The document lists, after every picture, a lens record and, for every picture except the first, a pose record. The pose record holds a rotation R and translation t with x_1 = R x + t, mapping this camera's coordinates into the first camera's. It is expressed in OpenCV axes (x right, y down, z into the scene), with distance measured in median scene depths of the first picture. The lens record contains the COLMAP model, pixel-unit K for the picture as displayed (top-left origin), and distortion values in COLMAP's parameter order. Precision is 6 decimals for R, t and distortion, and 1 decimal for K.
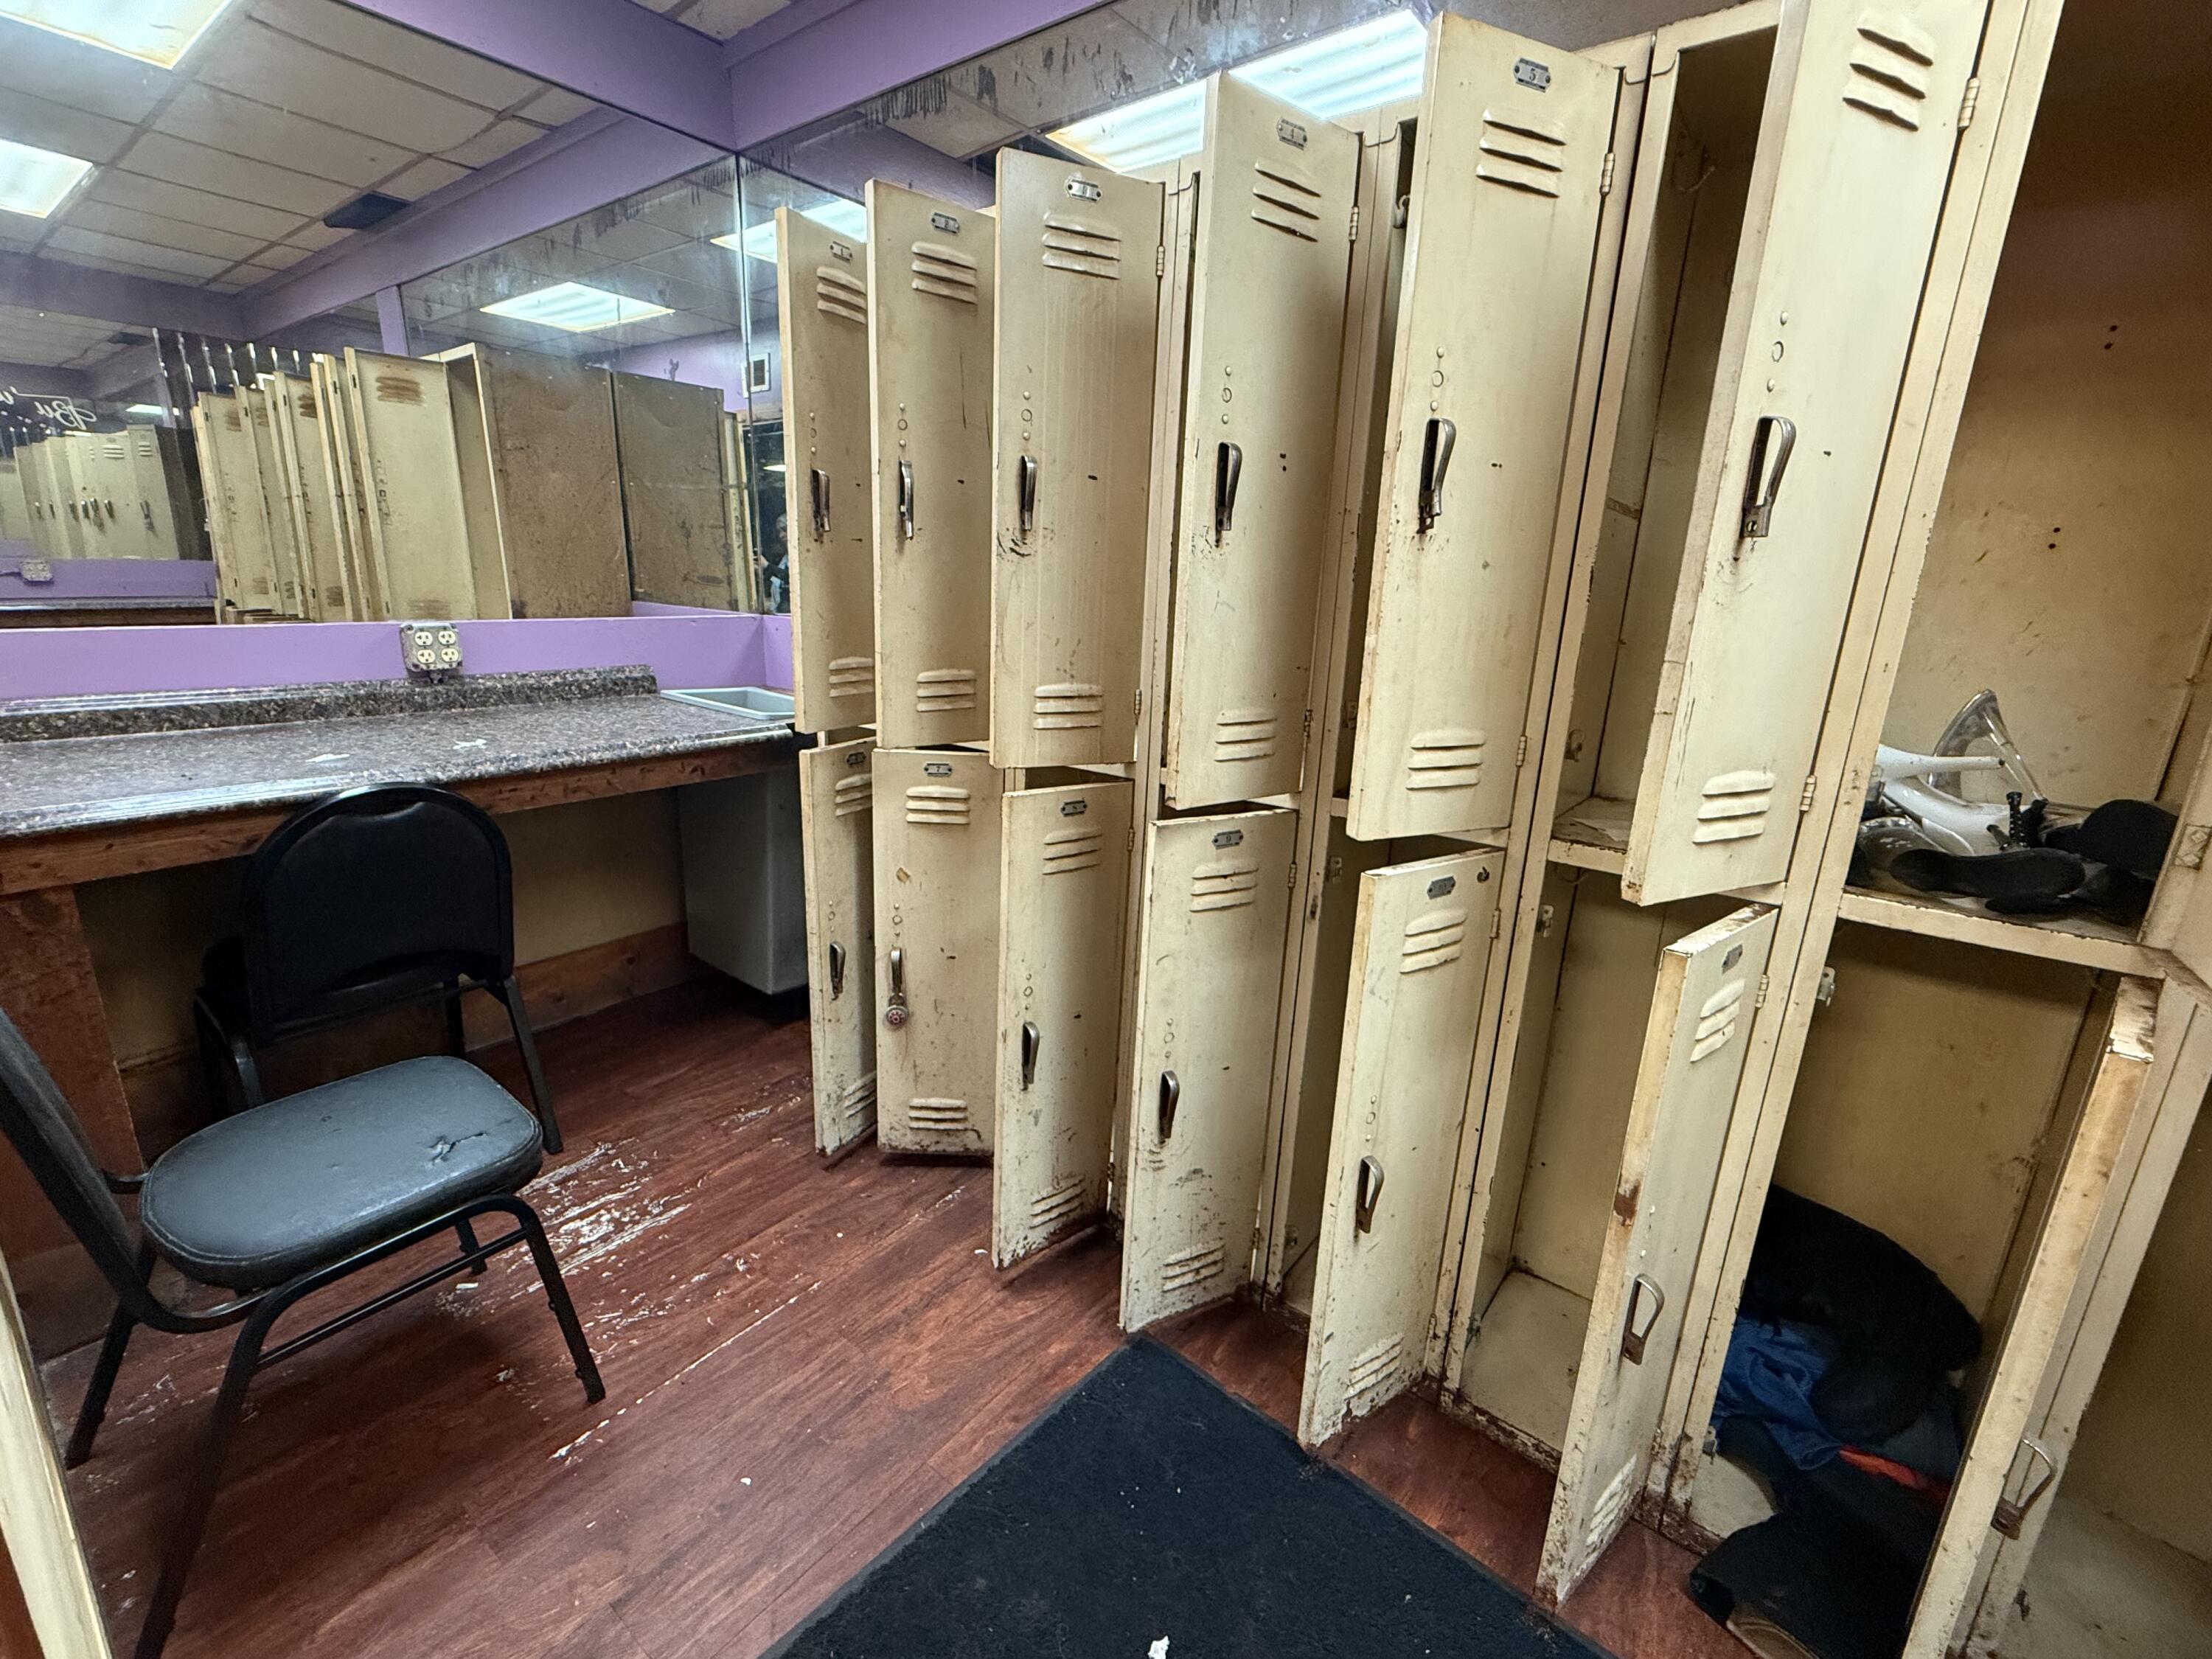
lens RADIAL K [[964.0, 0, 1093.4], [0, 964.0, 825.2], [0, 0, 1]] dist [0.000010, -0.000112]
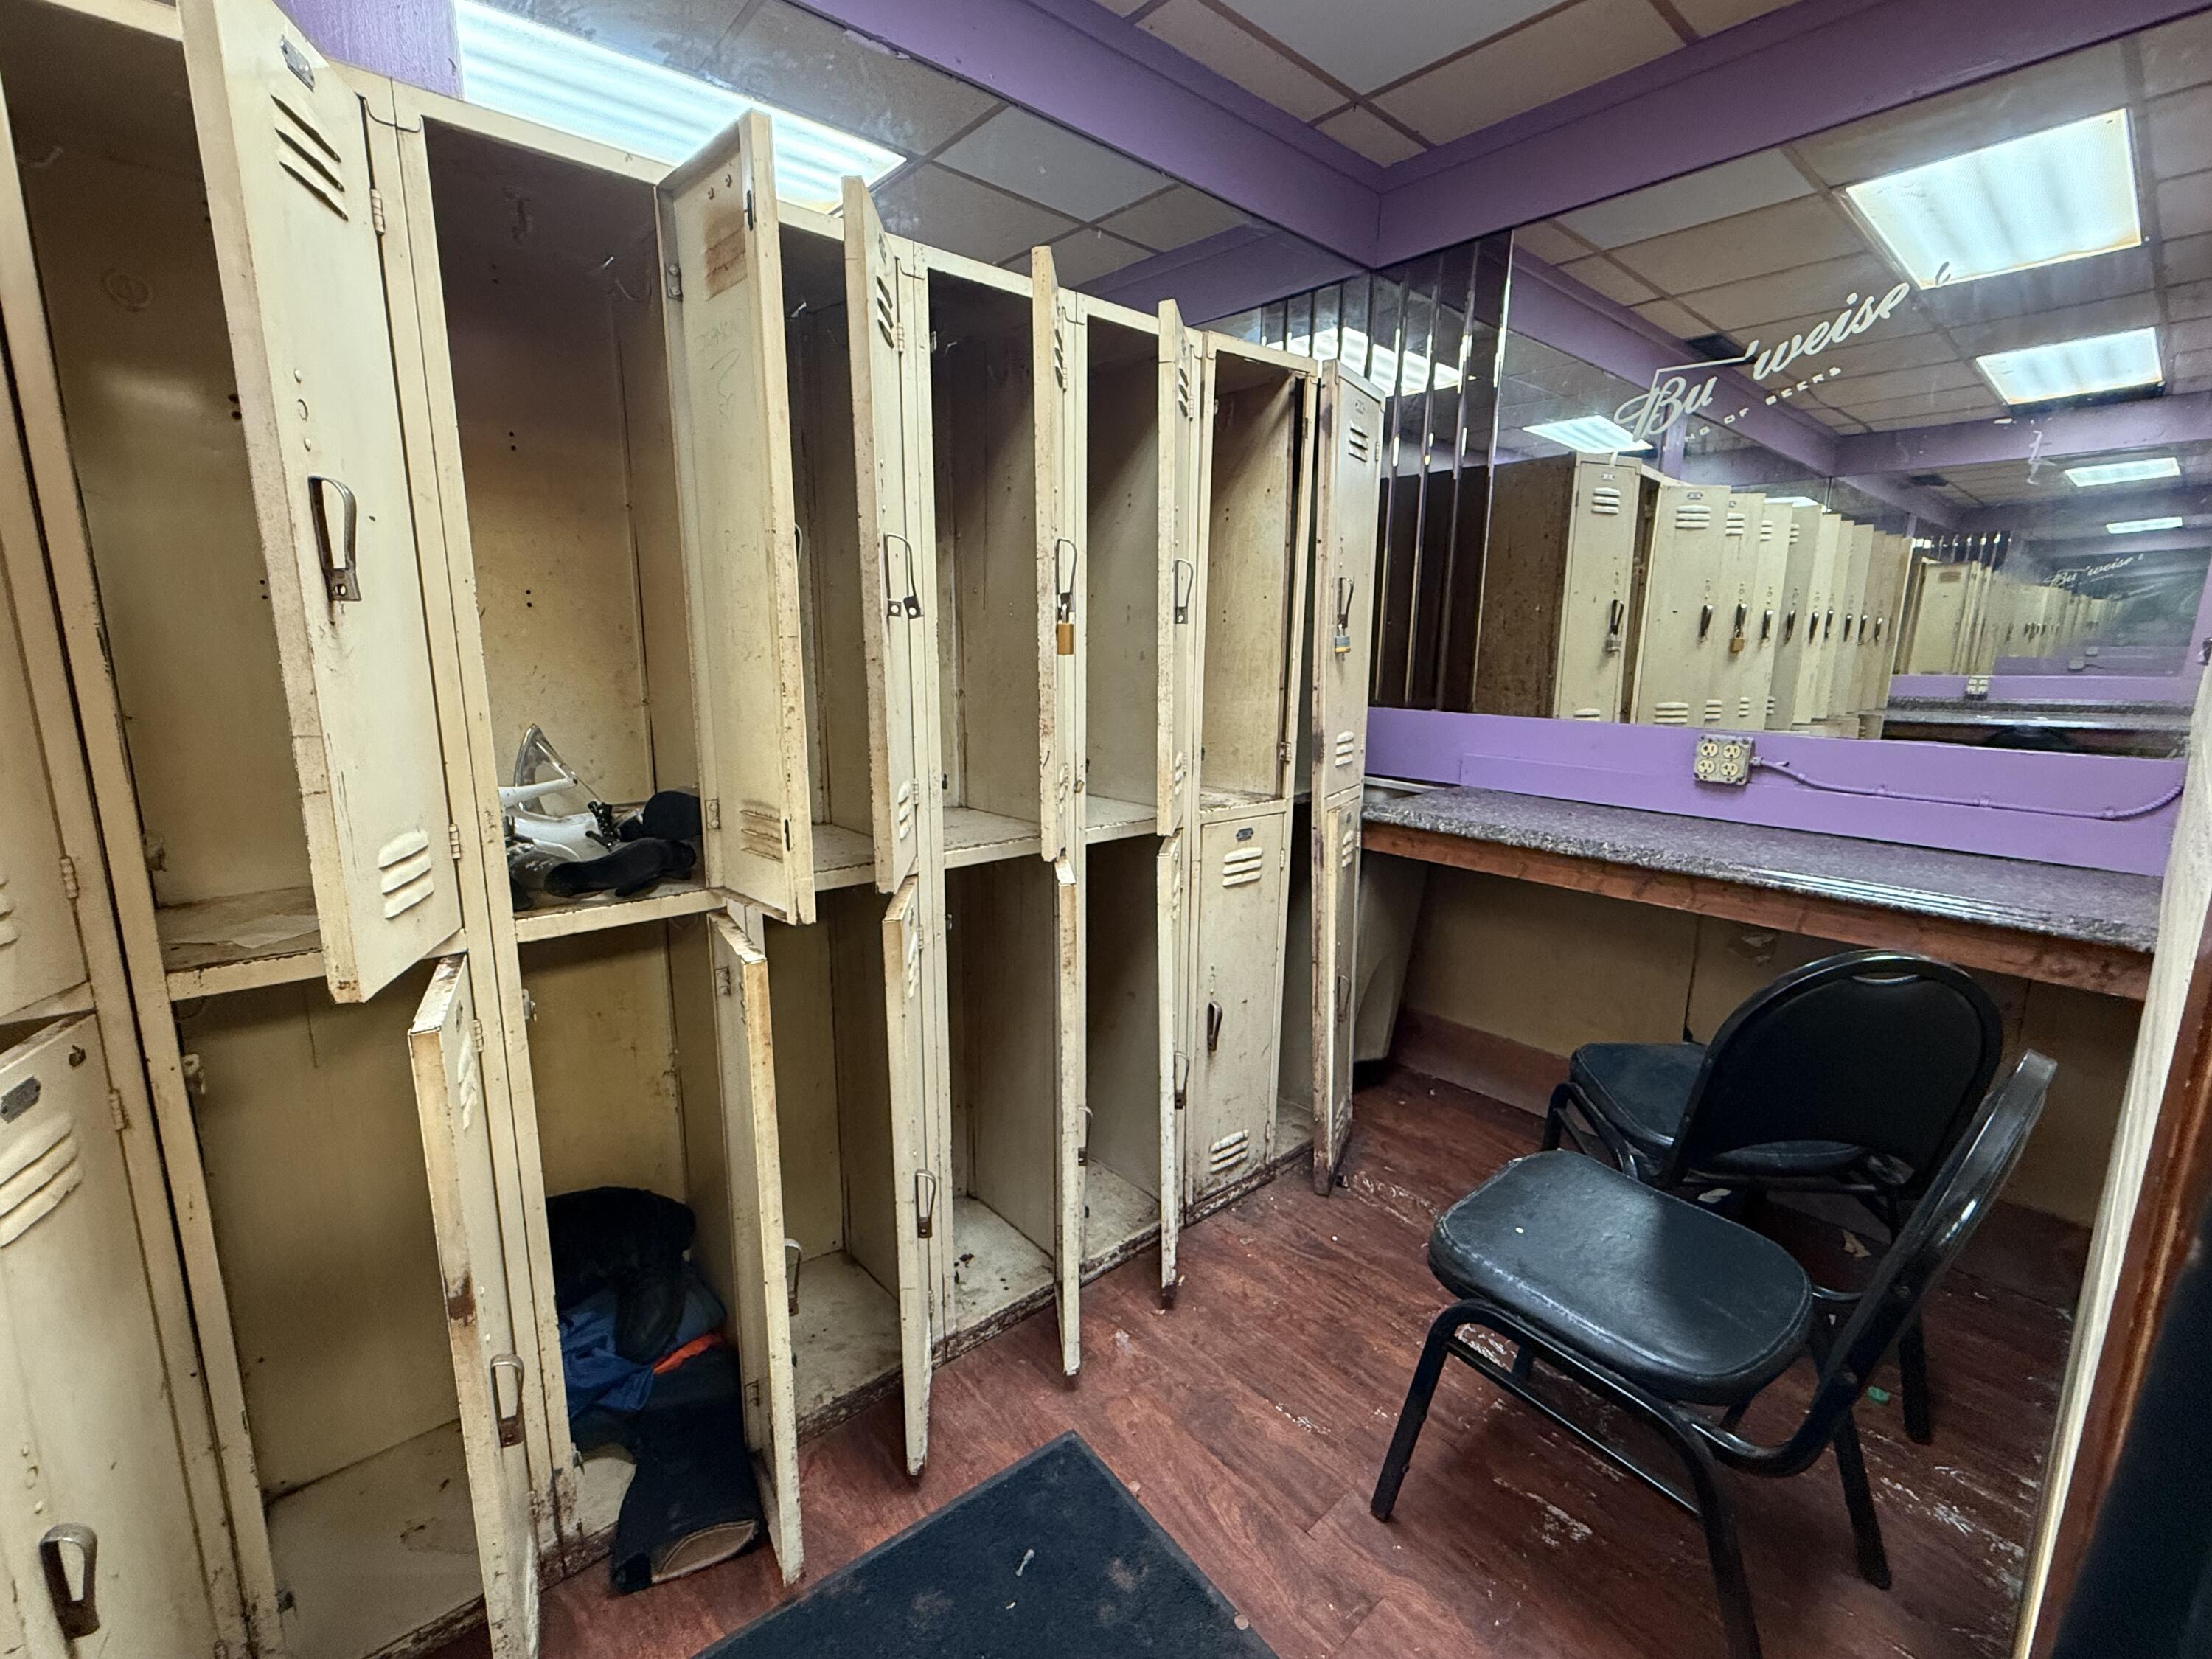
lens RADIAL K [[964.0, 0, 1108.3], [0, 964.0, 827.2], [0, 0, 1]] dist [0.000010, -0.000112]
pose [[0.180366, -0.216396, 0.959500, -0.126552], [0.251510, 0.953215, 0.167700, -0.044470], [-0.950900, 0.211076, 0.226354, 0.088575]]
